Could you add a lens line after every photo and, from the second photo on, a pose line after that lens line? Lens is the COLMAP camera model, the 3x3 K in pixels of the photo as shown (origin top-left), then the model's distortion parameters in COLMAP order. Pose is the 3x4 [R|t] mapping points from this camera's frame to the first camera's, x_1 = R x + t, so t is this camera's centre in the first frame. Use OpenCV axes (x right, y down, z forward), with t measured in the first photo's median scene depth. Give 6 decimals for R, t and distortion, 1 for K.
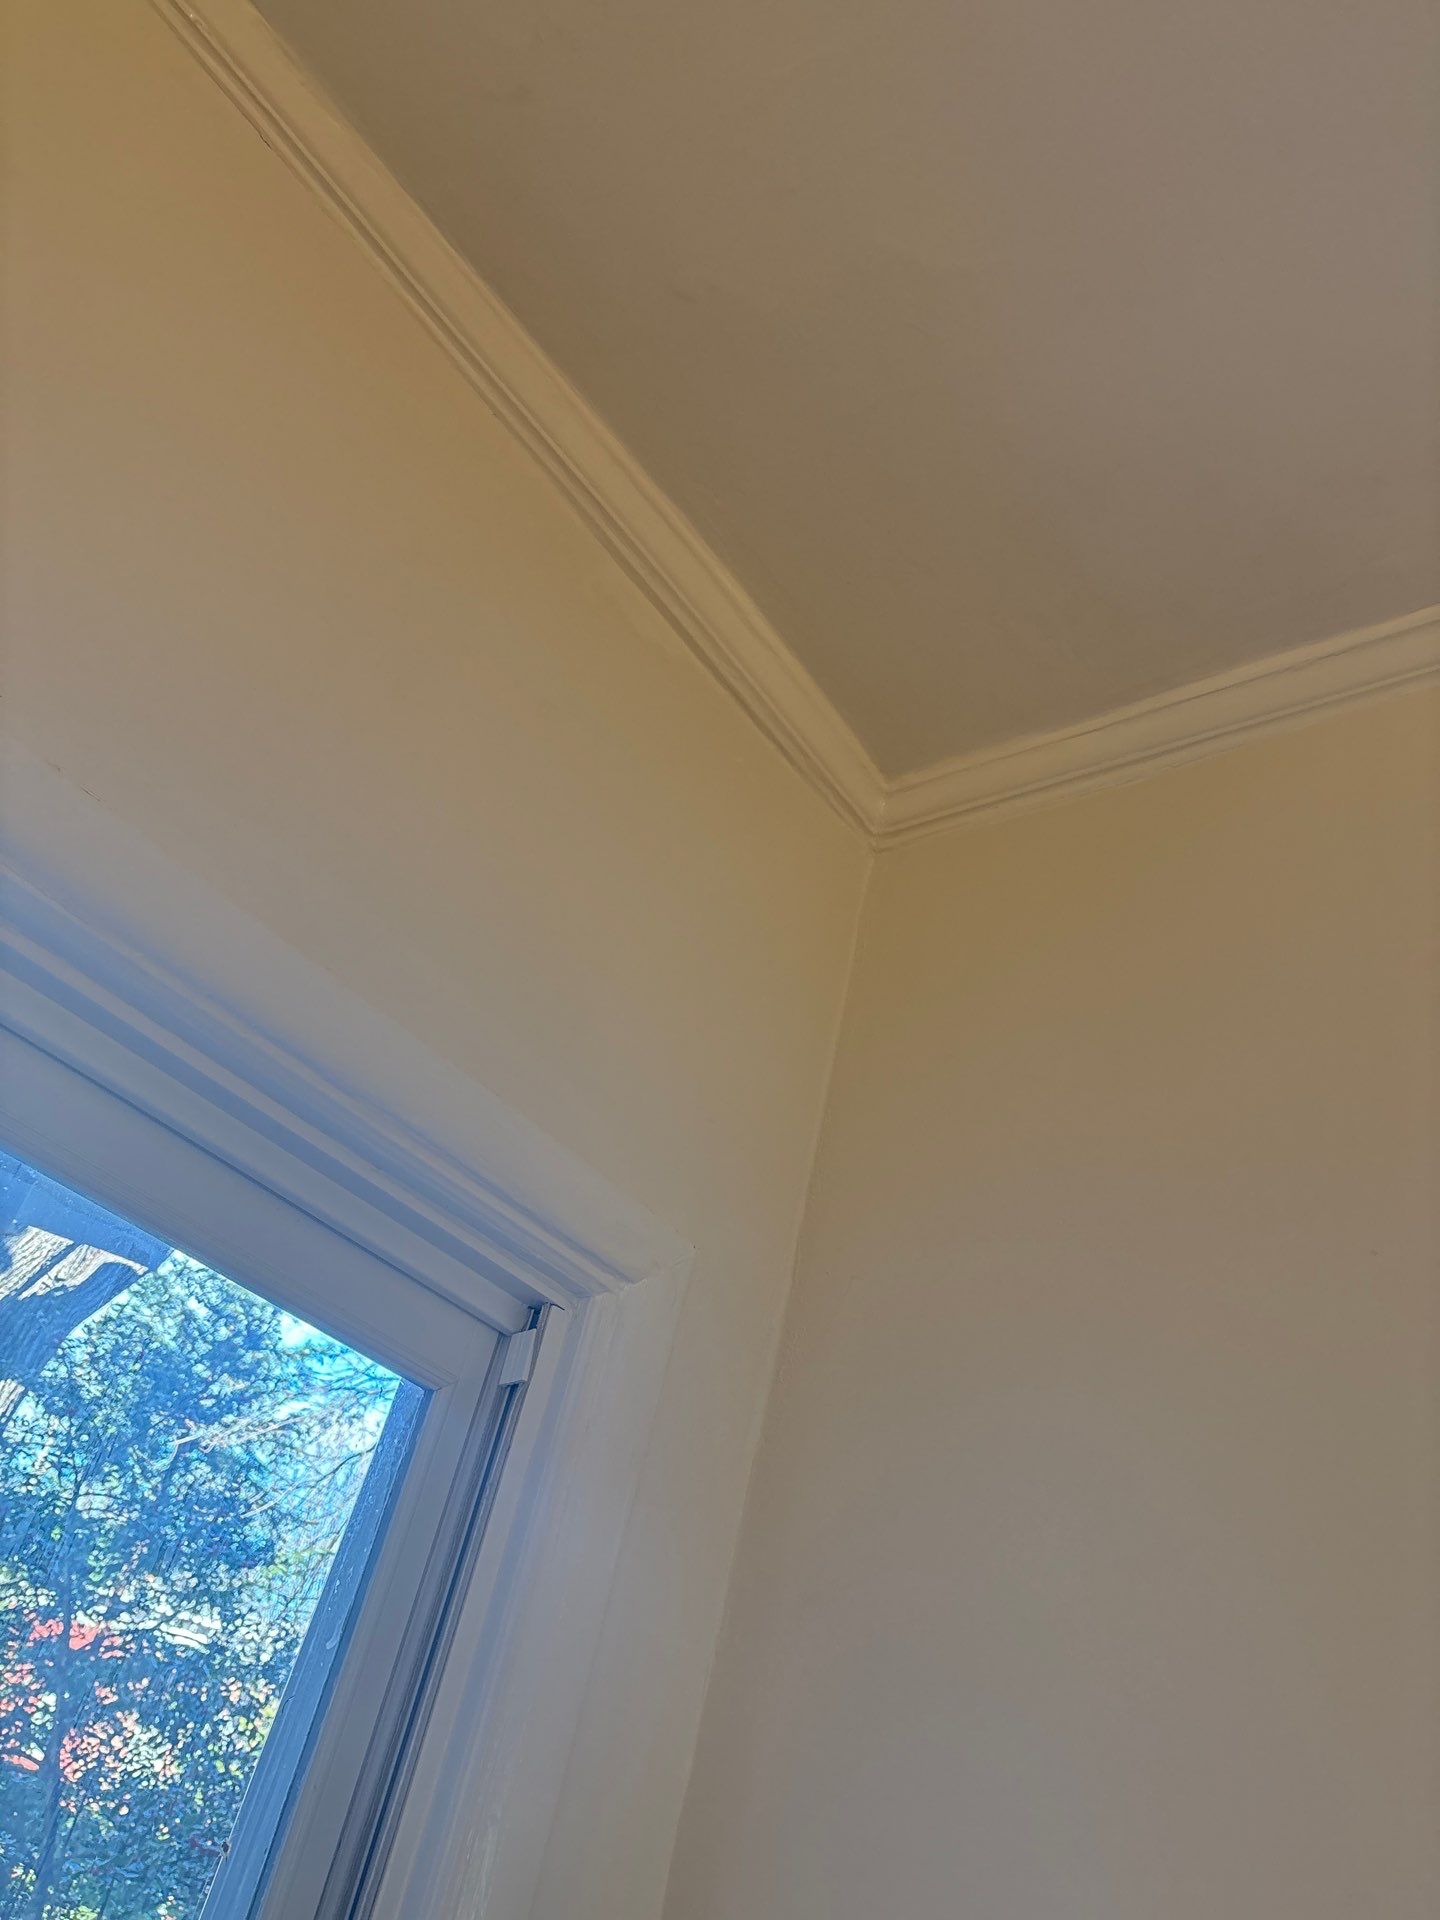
lens RADIAL K [[1450.7, 0, 708.7], [0, 1450.7, 953.9], [0, 0, 1]] dist [0.040594, -0.041692]
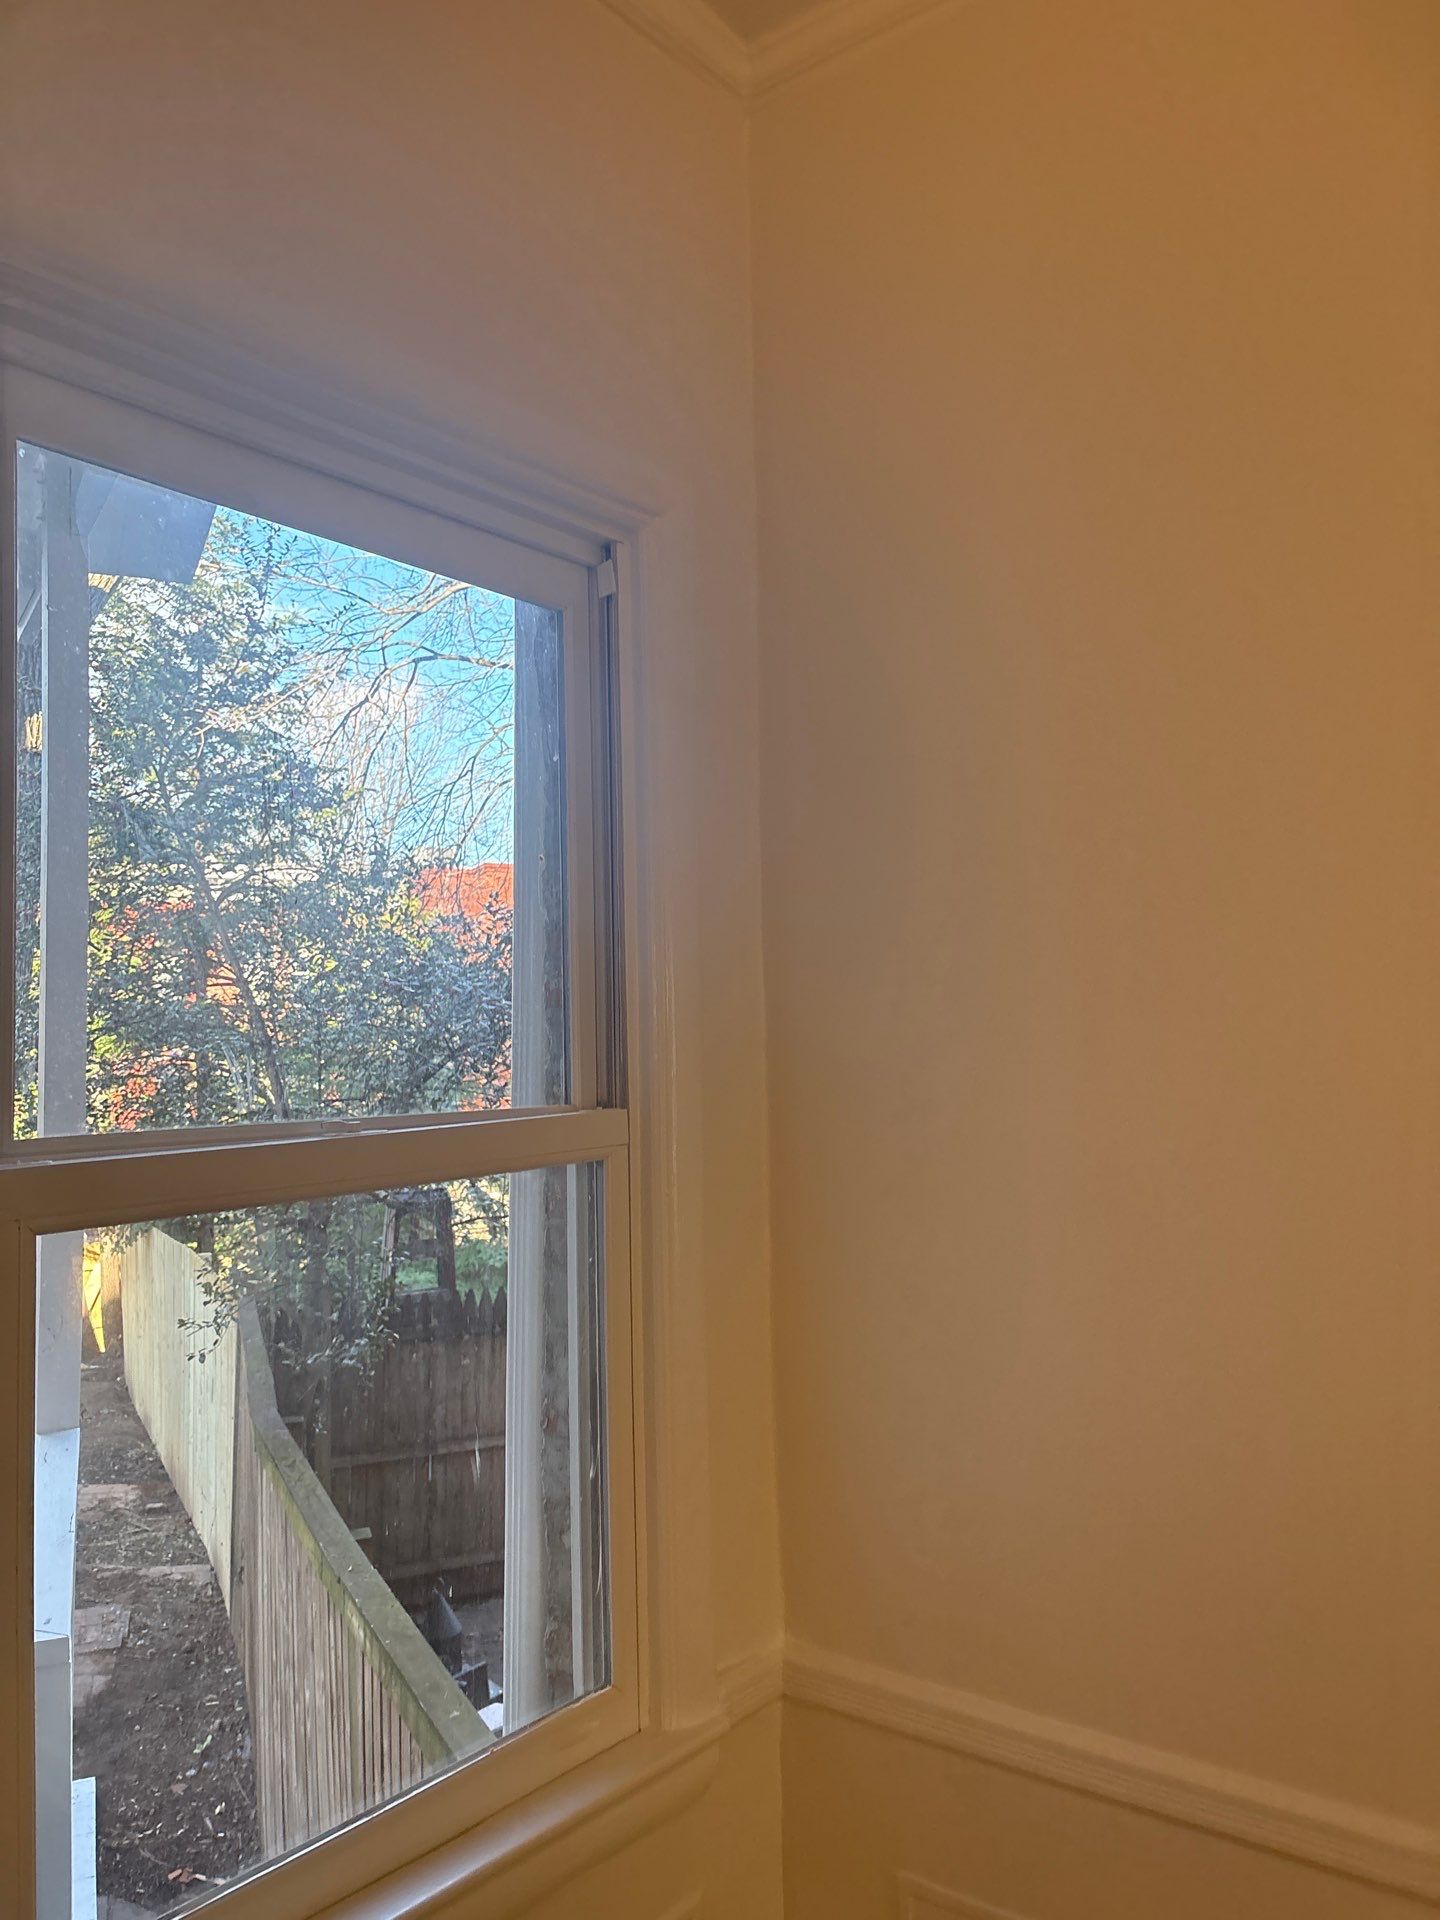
lens RADIAL K [[1450.7, 0, 716.1], [0, 1450.7, 969.6], [0, 0, 1]] dist [0.040594, -0.041692]
pose [[0.971551, -0.235861, -0.021420, -0.059971], [0.210797, 0.819974, 0.532172, -0.150019], [-0.107955, -0.521547, 0.846365, -0.450551]]
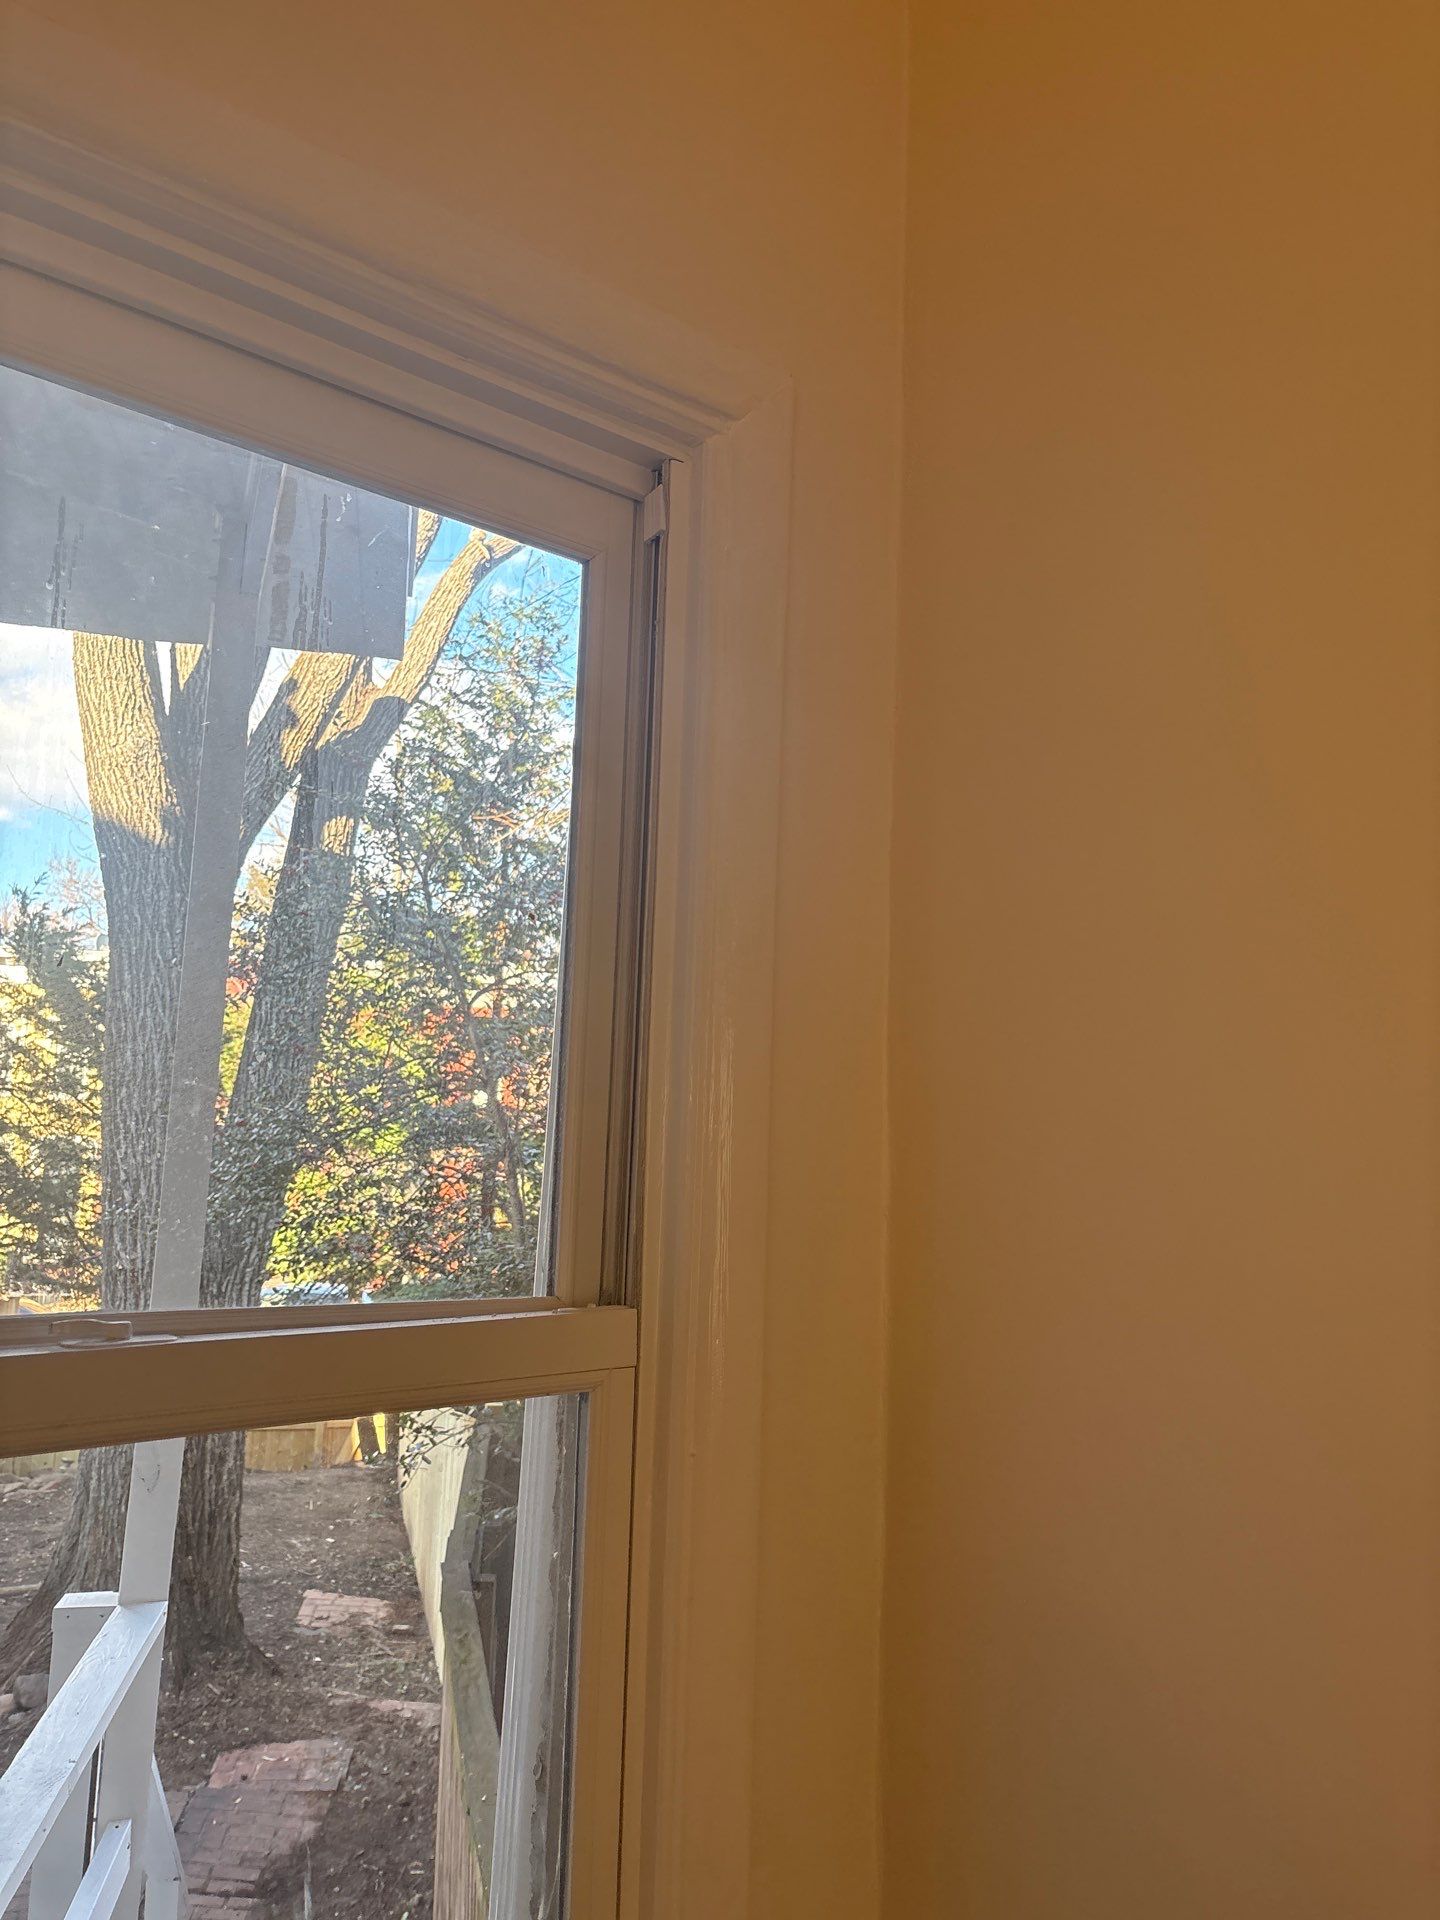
lens RADIAL K [[1450.7, 0, 714.3], [0, 1450.7, 953.7], [0, 0, 1]] dist [0.040594, -0.041692]
pose [[0.953294, -0.217166, -0.209926, 0.053476], [0.286454, 0.870434, 0.400360, 0.104345], [0.095782, -0.441795, 0.891988, -0.092399]]
